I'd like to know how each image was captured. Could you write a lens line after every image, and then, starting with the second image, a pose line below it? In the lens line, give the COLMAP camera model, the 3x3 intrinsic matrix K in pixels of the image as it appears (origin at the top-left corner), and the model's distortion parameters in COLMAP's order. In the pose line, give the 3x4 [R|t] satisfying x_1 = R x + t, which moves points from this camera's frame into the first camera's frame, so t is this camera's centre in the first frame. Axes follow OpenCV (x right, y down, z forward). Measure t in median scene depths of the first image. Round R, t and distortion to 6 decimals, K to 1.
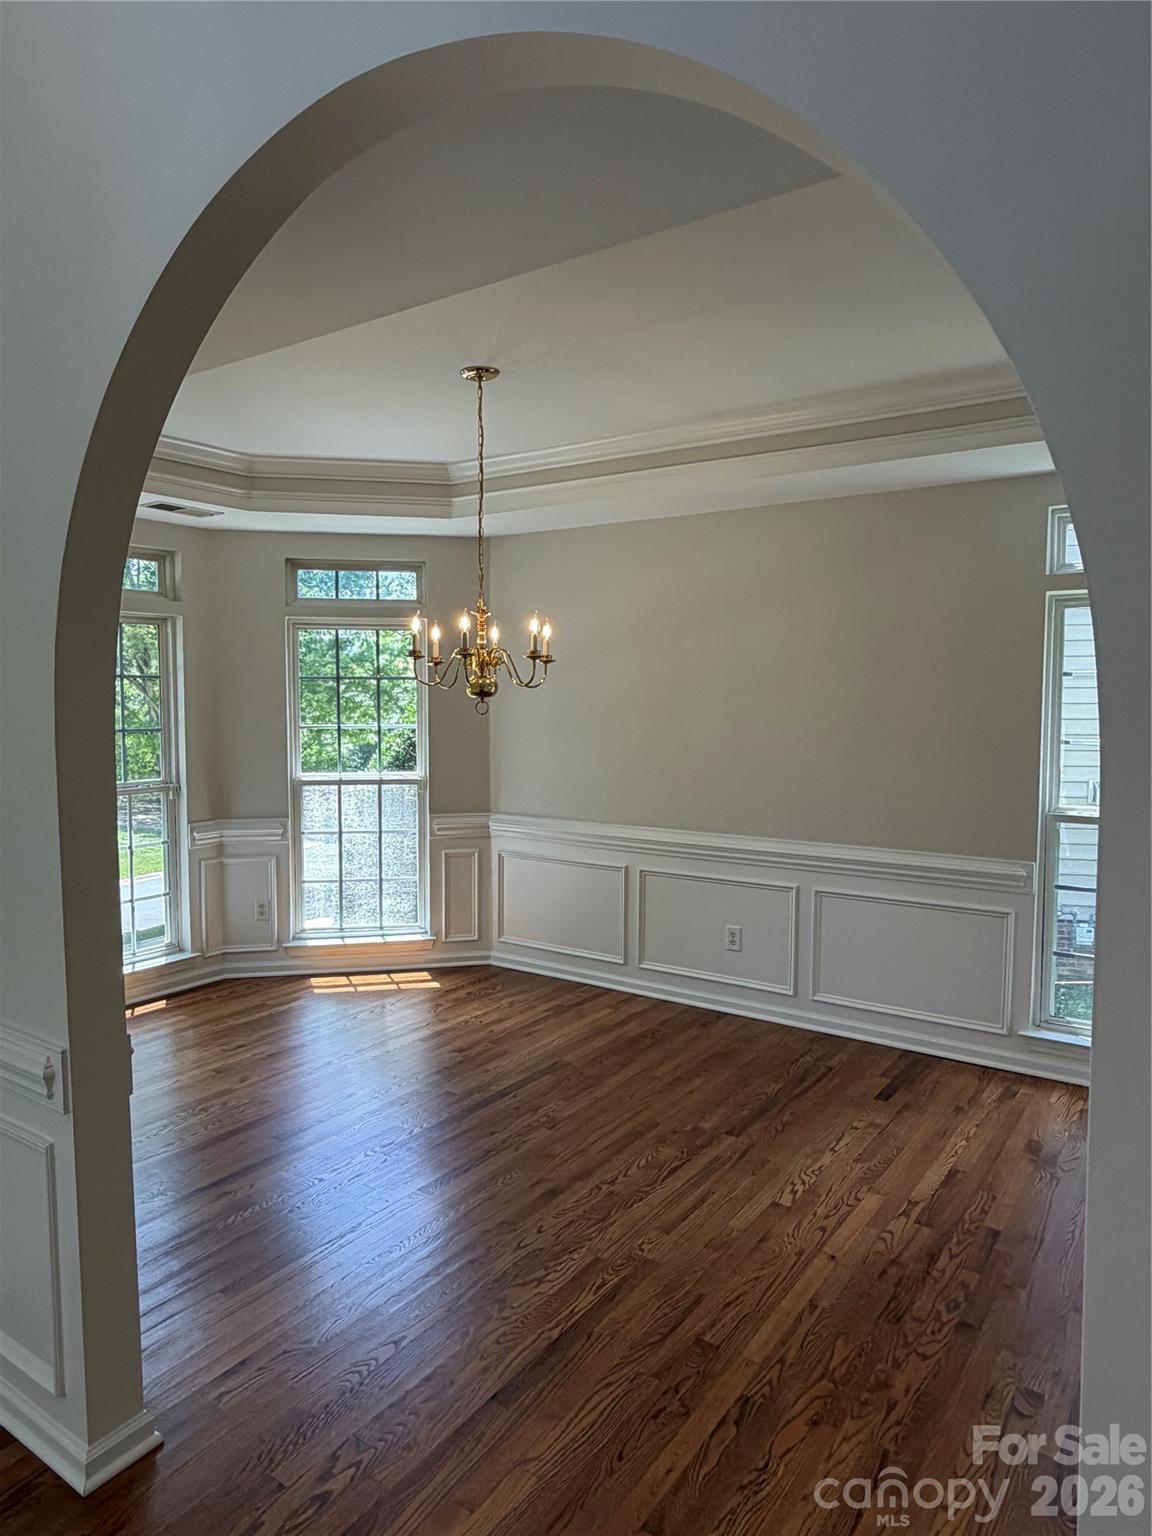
lens RADIAL K [[976.5, 0, 579.9], [0, 976.5, 762.8], [0, 0, 1]] dist [-0.002516, 0.001636]
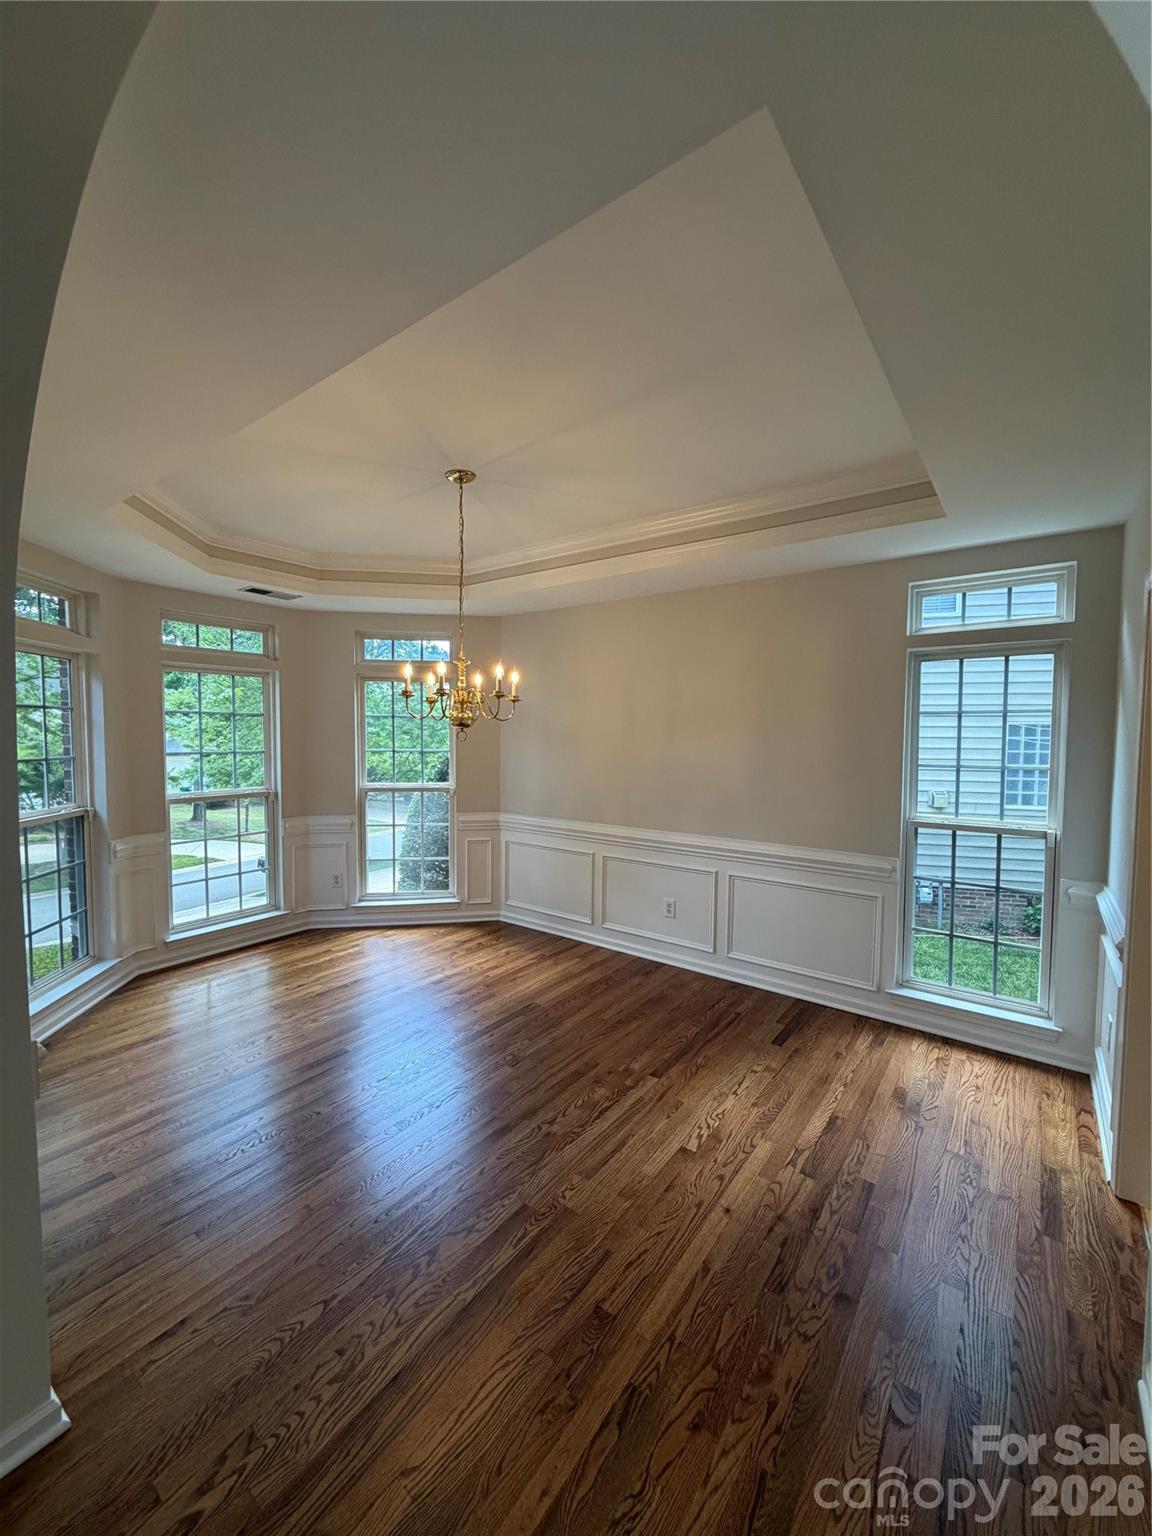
lens RADIAL K [[611.8, 0, 577.0], [0, 611.8, 763.6], [0, 0, 1]] dist [-0.001011, -0.000089]
pose [[0.999391, 0.005999, -0.034363, 0.087758], [-0.006582, 0.999836, -0.016877, -0.008194], [0.034256, 0.017093, 0.999267, 0.222956]]
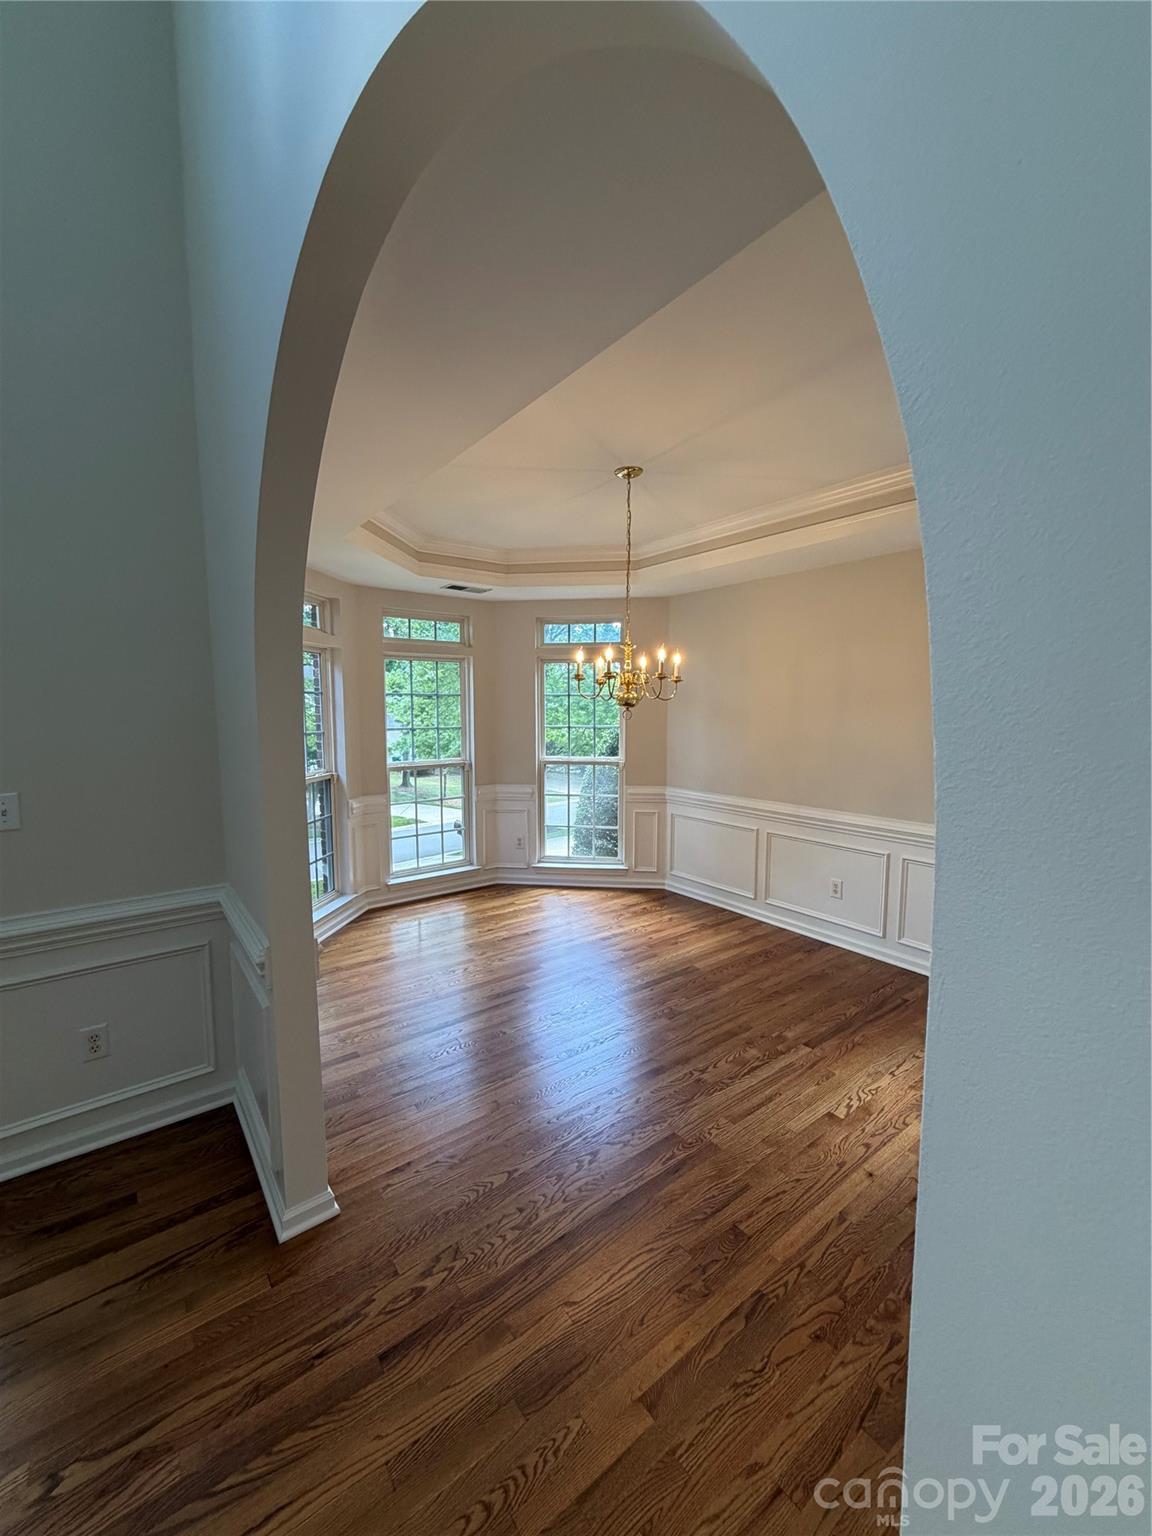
lens RADIAL K [[611.8, 0, 577.0], [0, 611.8, 763.6], [0, 0, 1]] dist [-0.001011, -0.000089]
pose [[0.950420, 0.026446, -0.309843, 0.116319], [-0.018649, 0.999431, 0.028099, -0.010800], [0.310410, -0.020928, 0.950372, 0.158021]]
